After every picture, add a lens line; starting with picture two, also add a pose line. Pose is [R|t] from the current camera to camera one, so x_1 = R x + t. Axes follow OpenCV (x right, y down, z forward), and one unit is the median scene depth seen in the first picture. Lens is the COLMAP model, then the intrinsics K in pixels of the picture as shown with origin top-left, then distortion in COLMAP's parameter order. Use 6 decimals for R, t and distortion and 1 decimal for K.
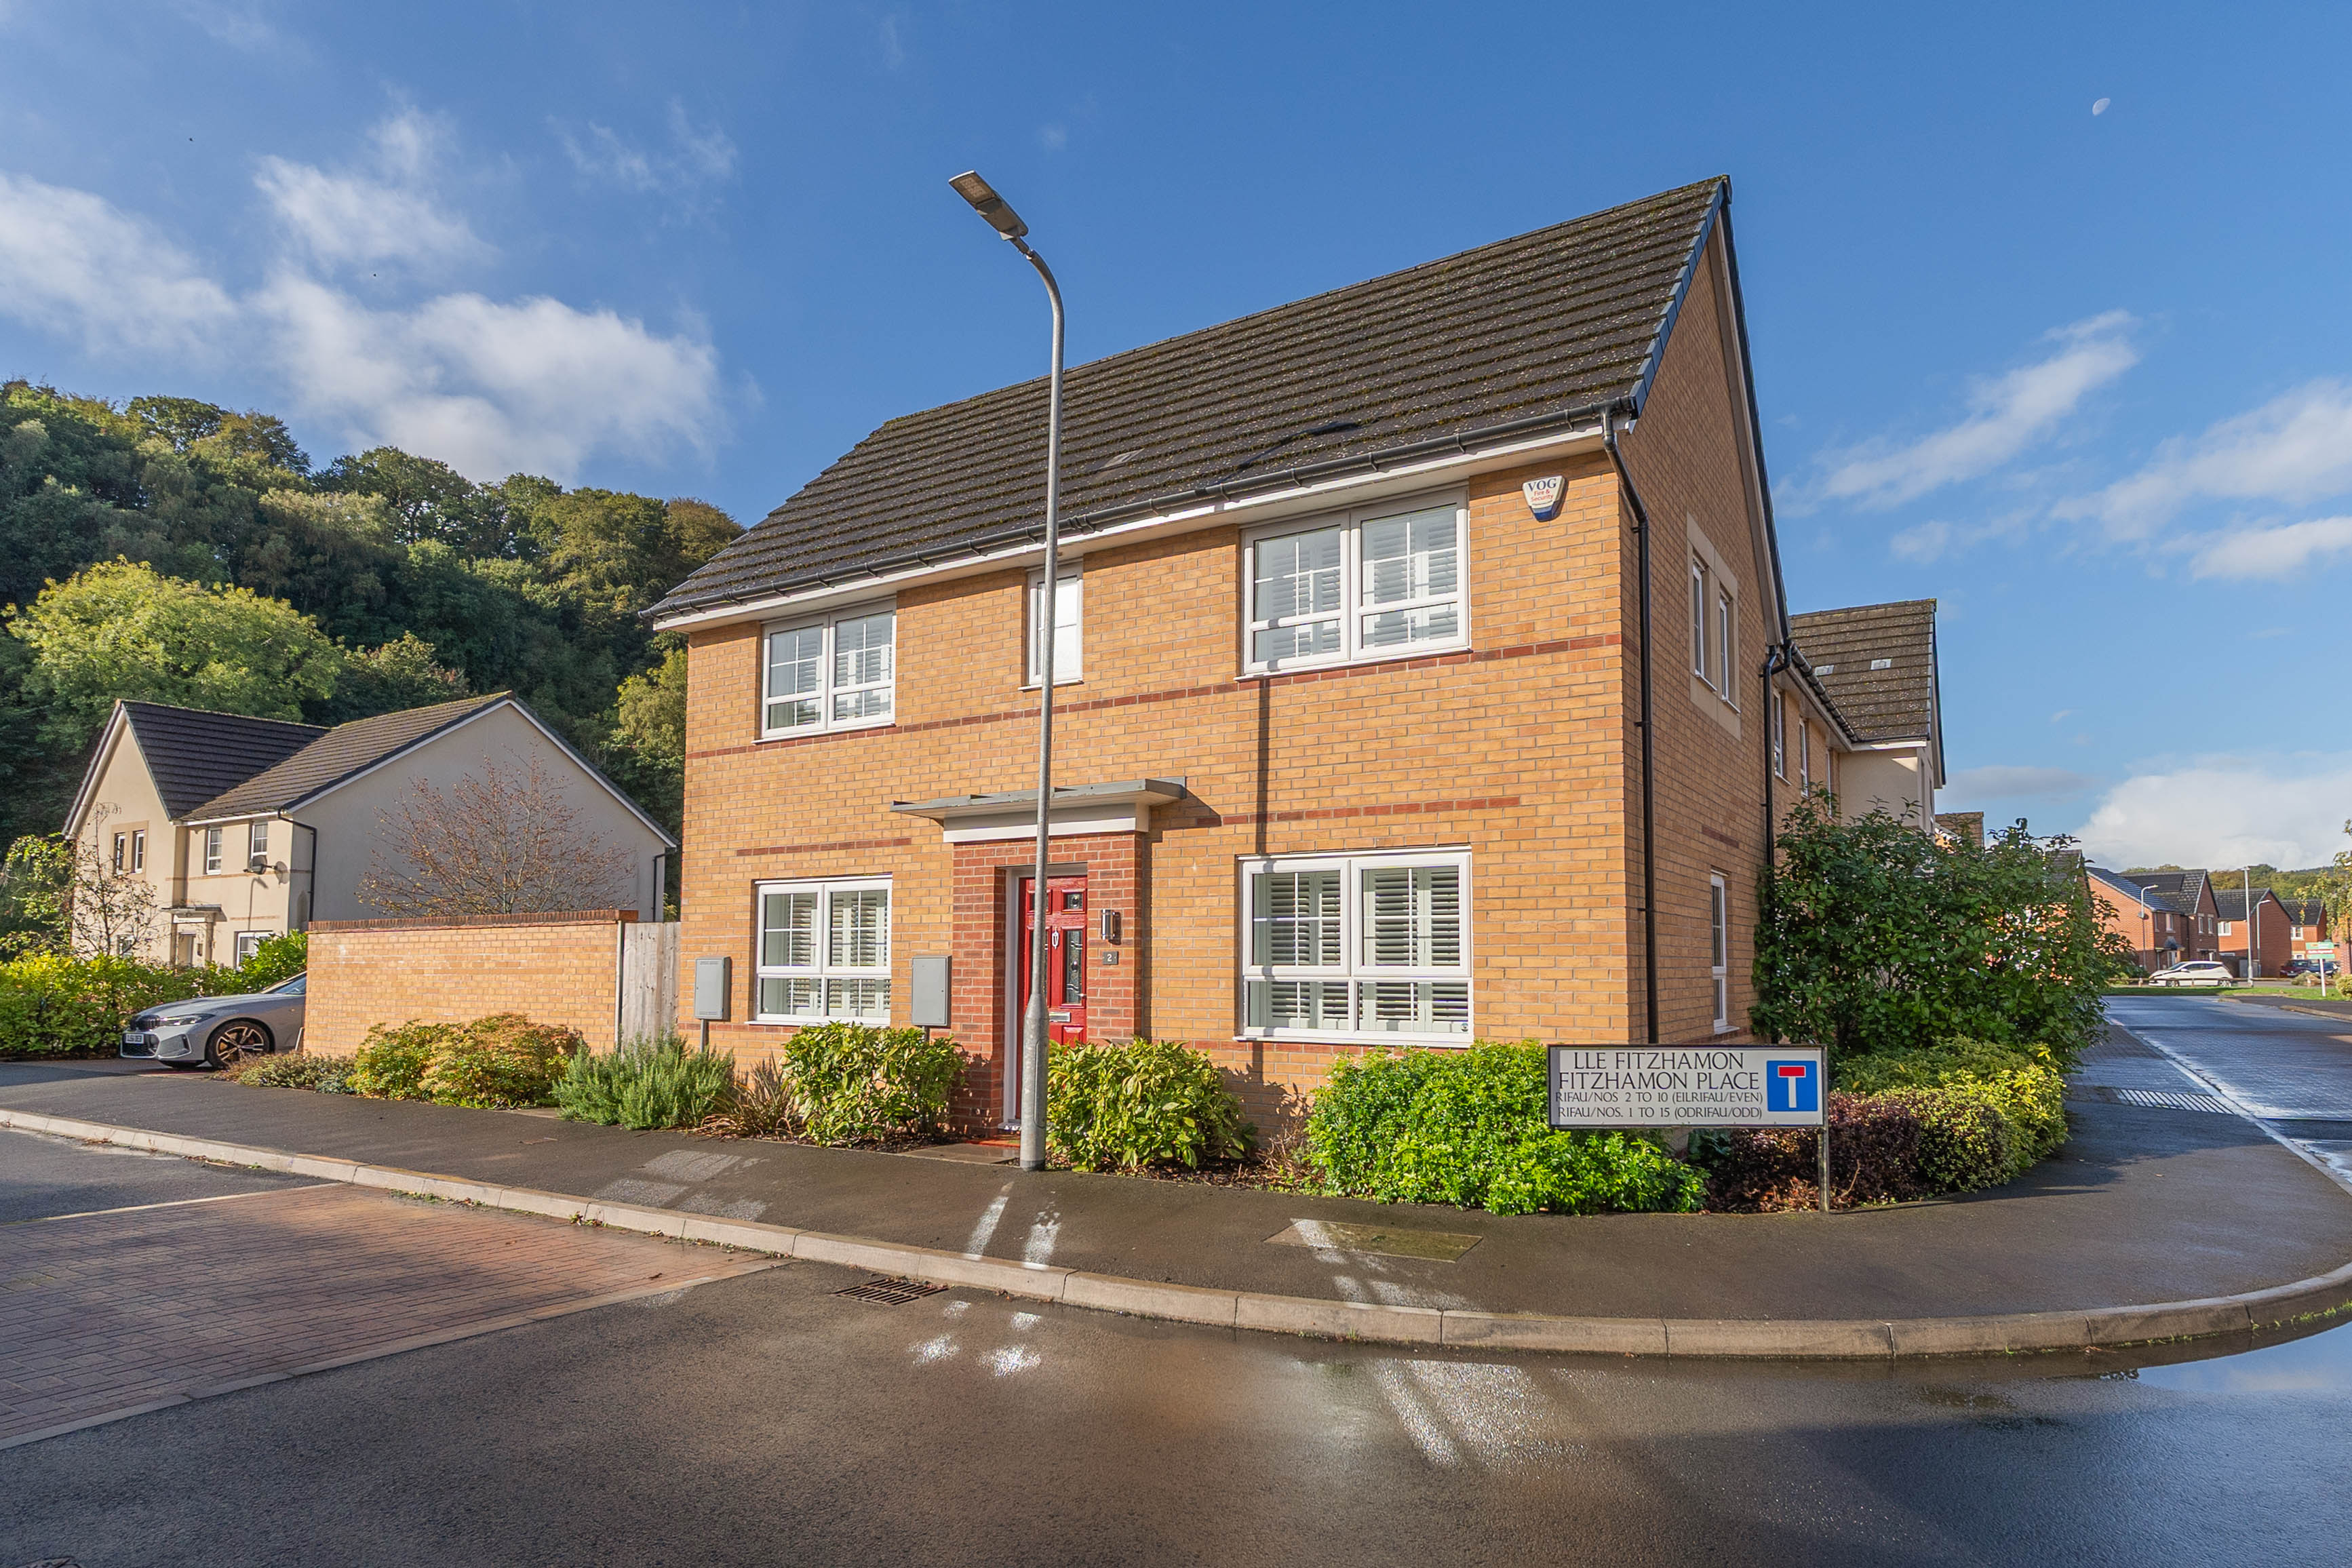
lens RADIAL K [[1264.1, 0, 1192.8], [0, 1264.1, 898.3], [0, 0, 1]] dist [0.002308, 0.000503]
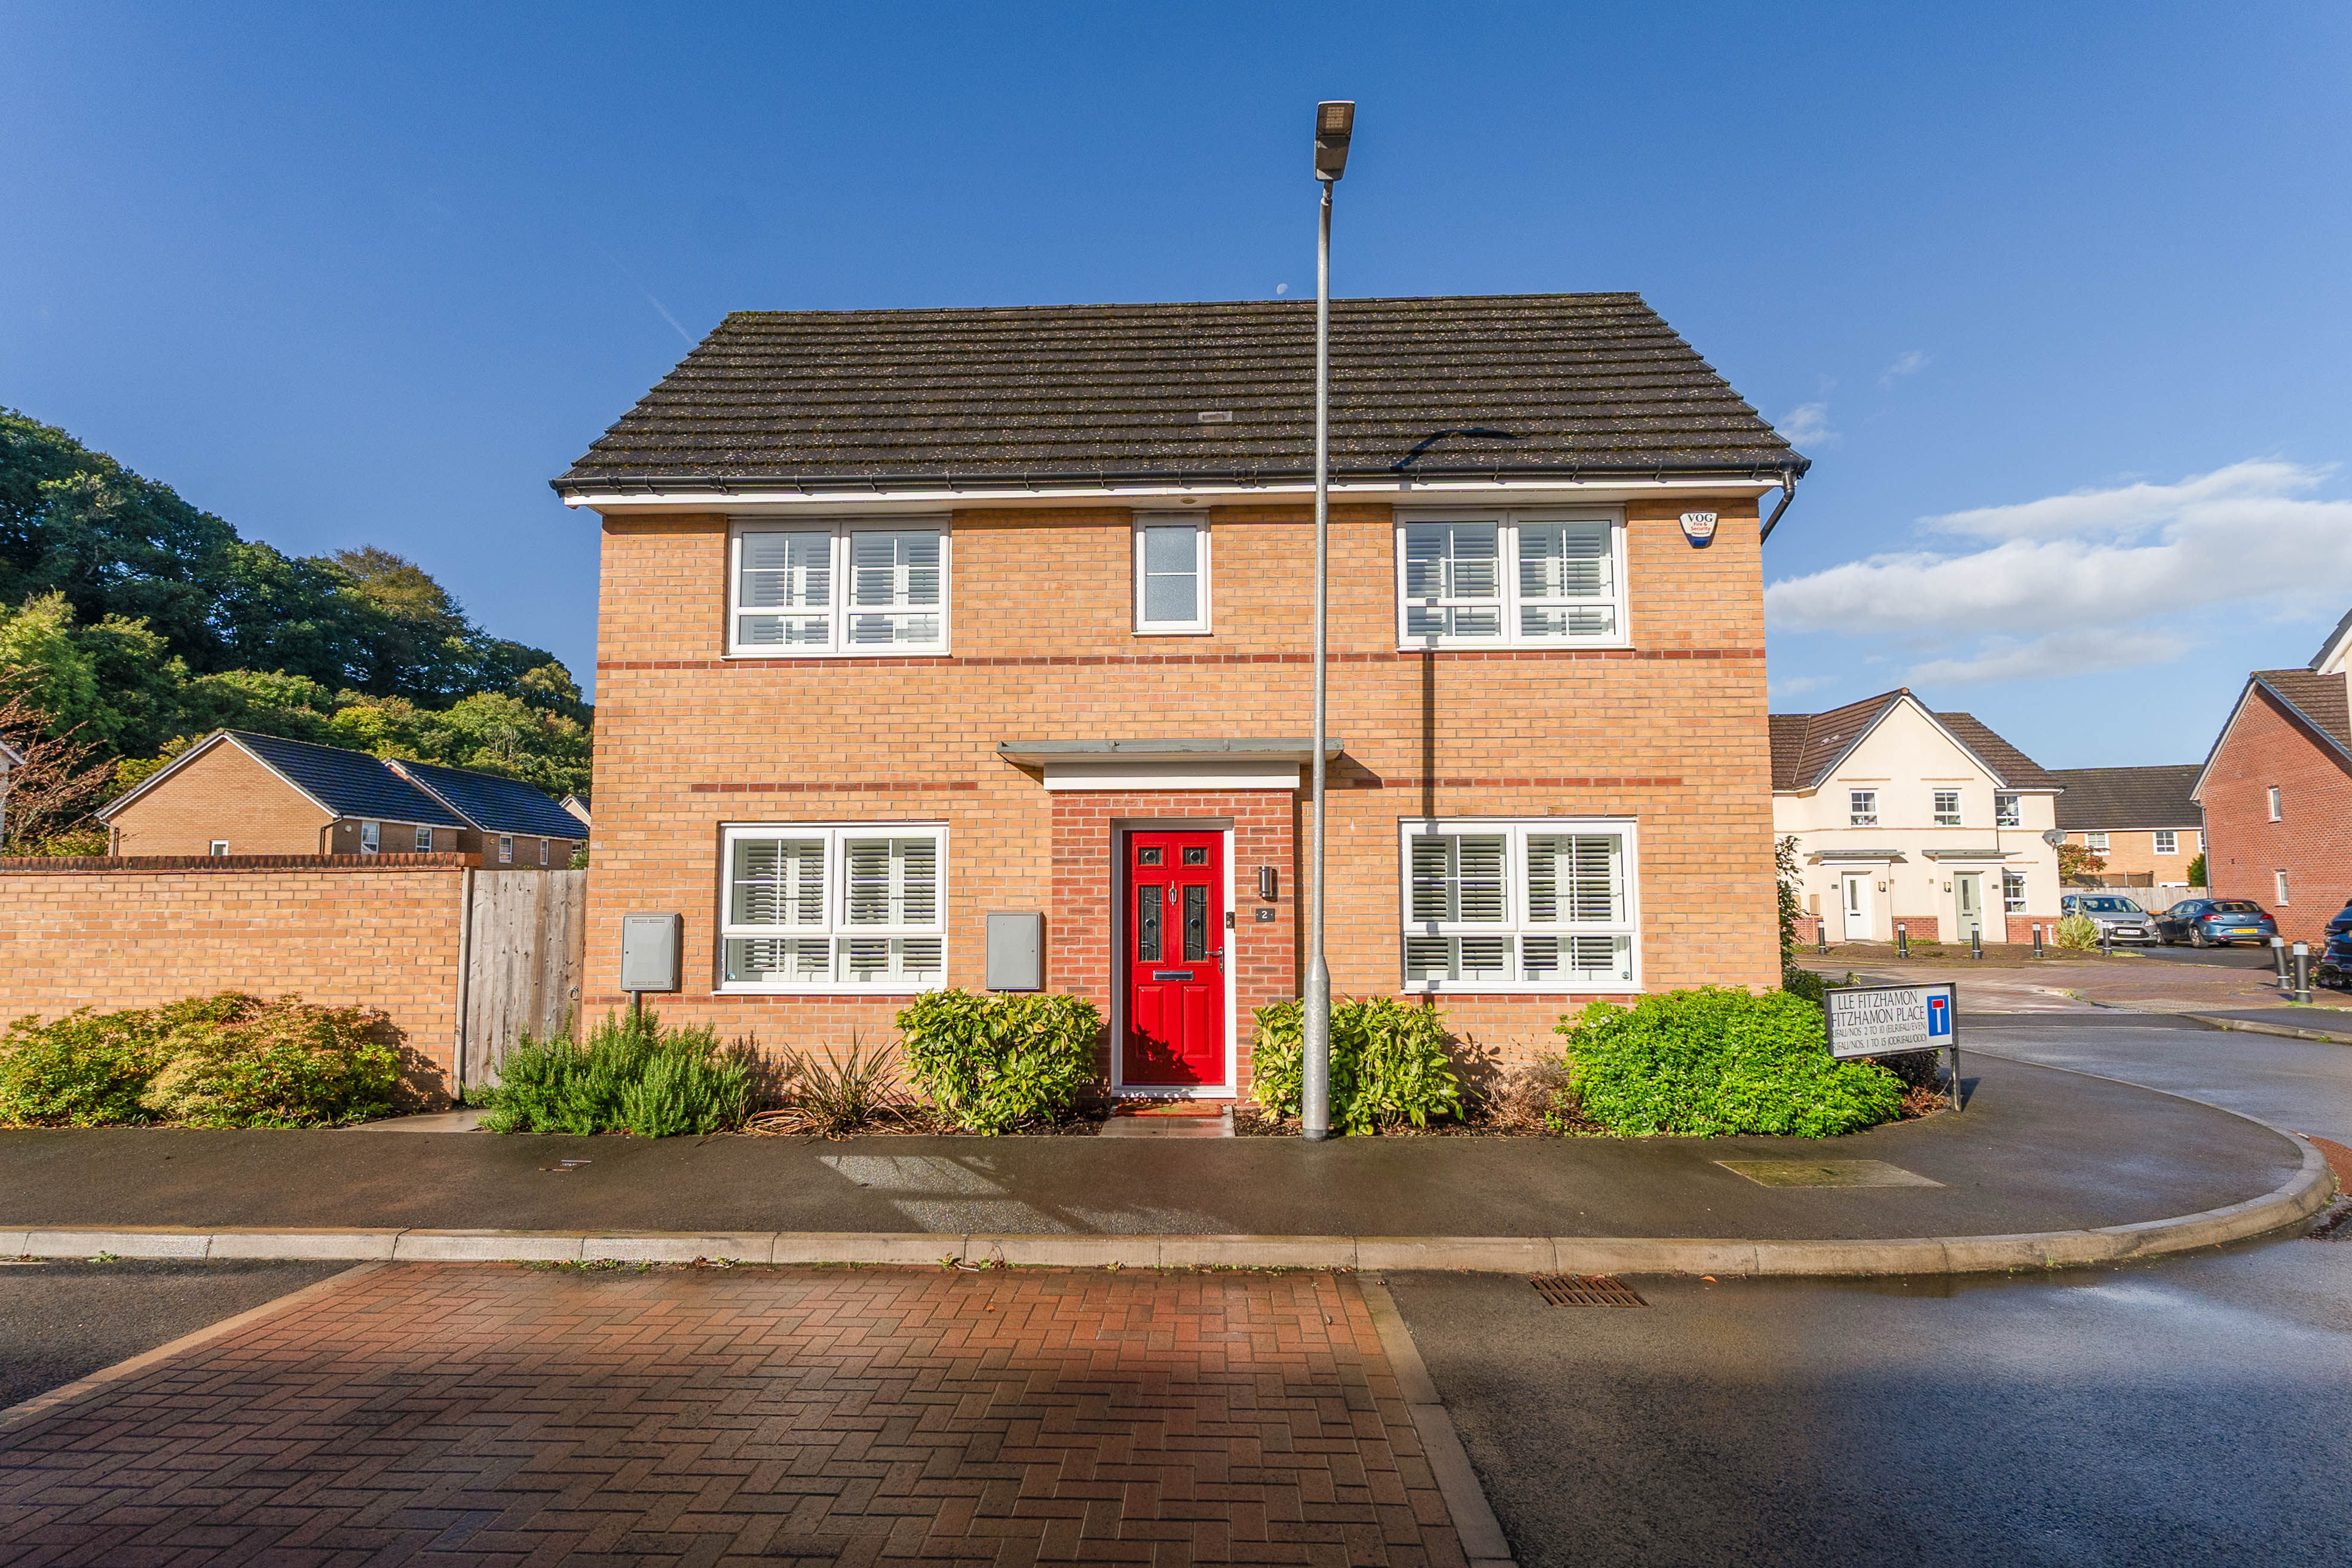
lens RADIAL K [[1060.5, 0, 1168.7], [0, 1060.5, 843.2], [0, 0, 1]] dist [0.004269, 0.000465]
pose [[0.878323, 0.034241, 0.476841, -0.539613], [-0.022967, 0.999302, -0.029455, 0.017500], [-0.477517, 0.014919, 0.878496, 0.312485]]
